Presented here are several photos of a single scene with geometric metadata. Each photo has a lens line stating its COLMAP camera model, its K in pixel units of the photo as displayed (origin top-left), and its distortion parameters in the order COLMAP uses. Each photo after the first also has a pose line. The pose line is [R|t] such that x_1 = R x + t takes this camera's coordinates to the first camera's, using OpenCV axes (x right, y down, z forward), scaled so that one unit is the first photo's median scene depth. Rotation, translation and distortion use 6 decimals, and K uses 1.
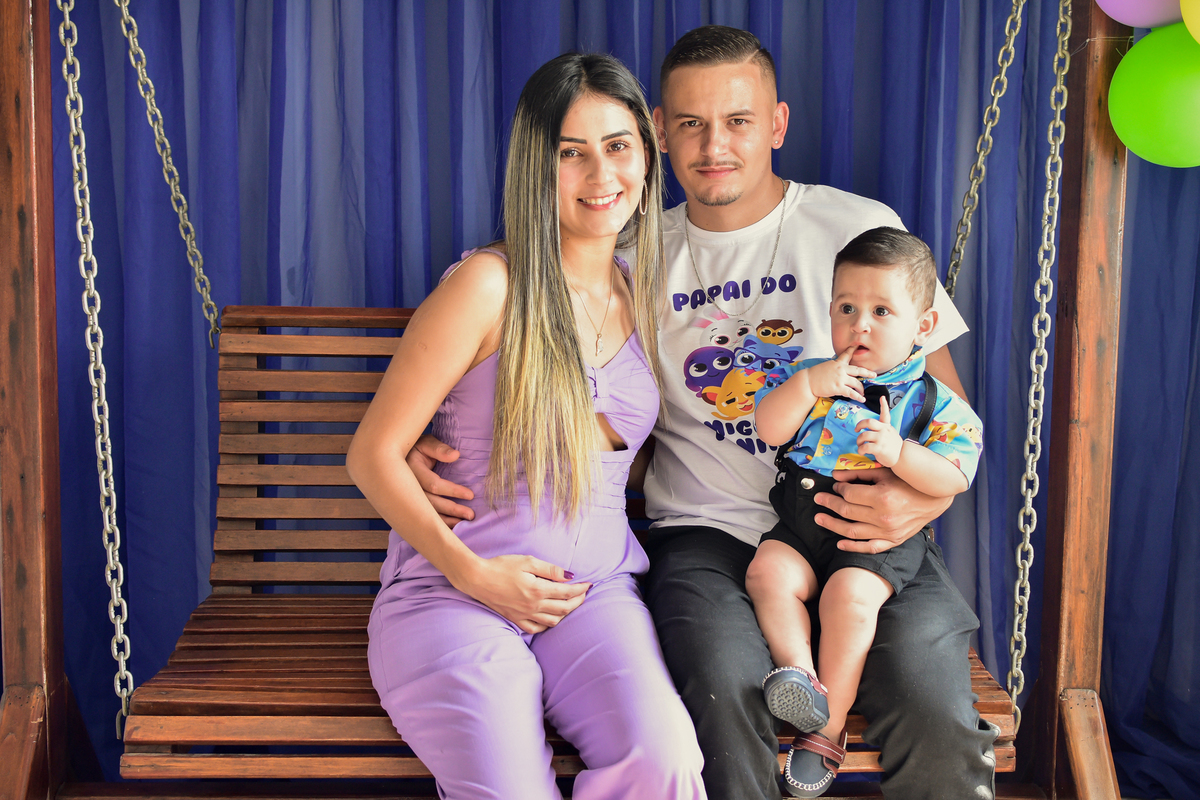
lens RADIAL K [[1855.8, 0, 599.6], [0, 1855.8, 378.9], [0, 0, 1]] dist [-0.109117, 0.134532]
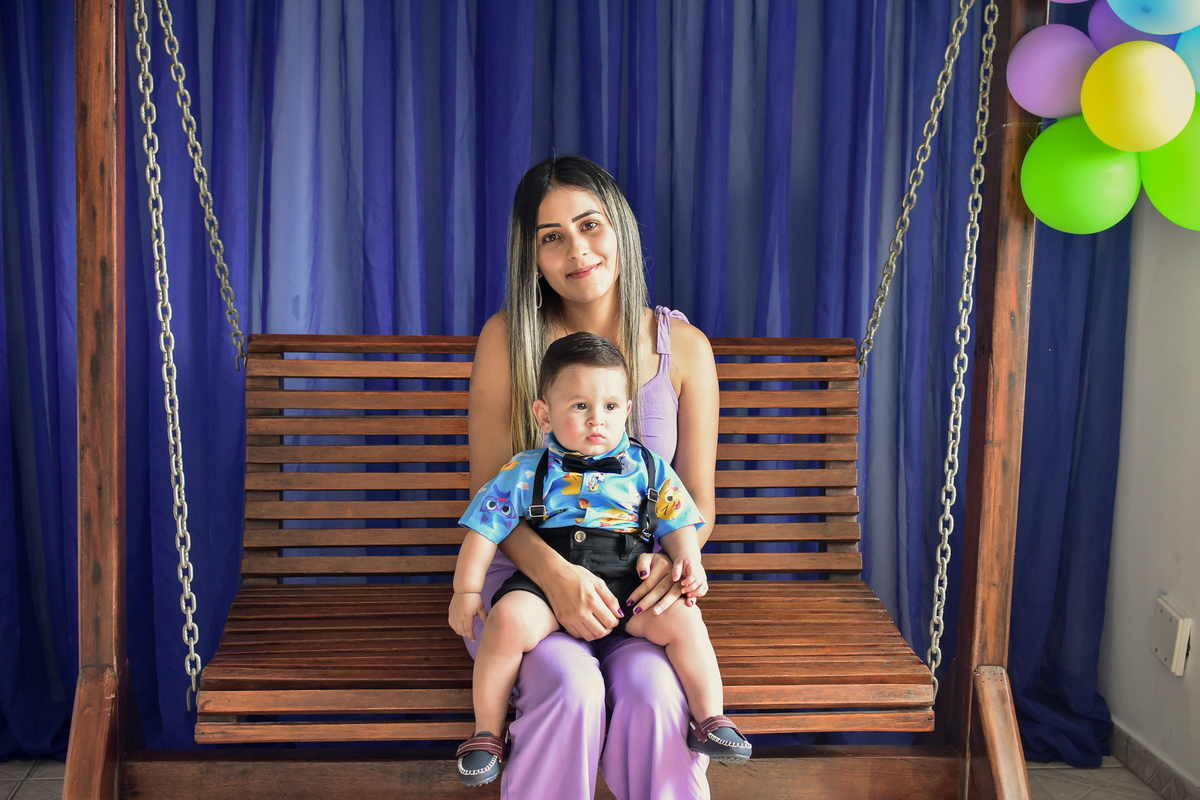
lens RADIAL K [[1817.6, 0, 604.3], [0, 1817.6, 397.8], [0, 0, 1]] dist [0.001311, -0.004397]
pose [[0.998371, 0.004900, 0.056846, -0.059615], [-0.005962, 0.999811, 0.018531, -0.027354], [-0.056744, -0.018840, 0.998211, -0.170787]]
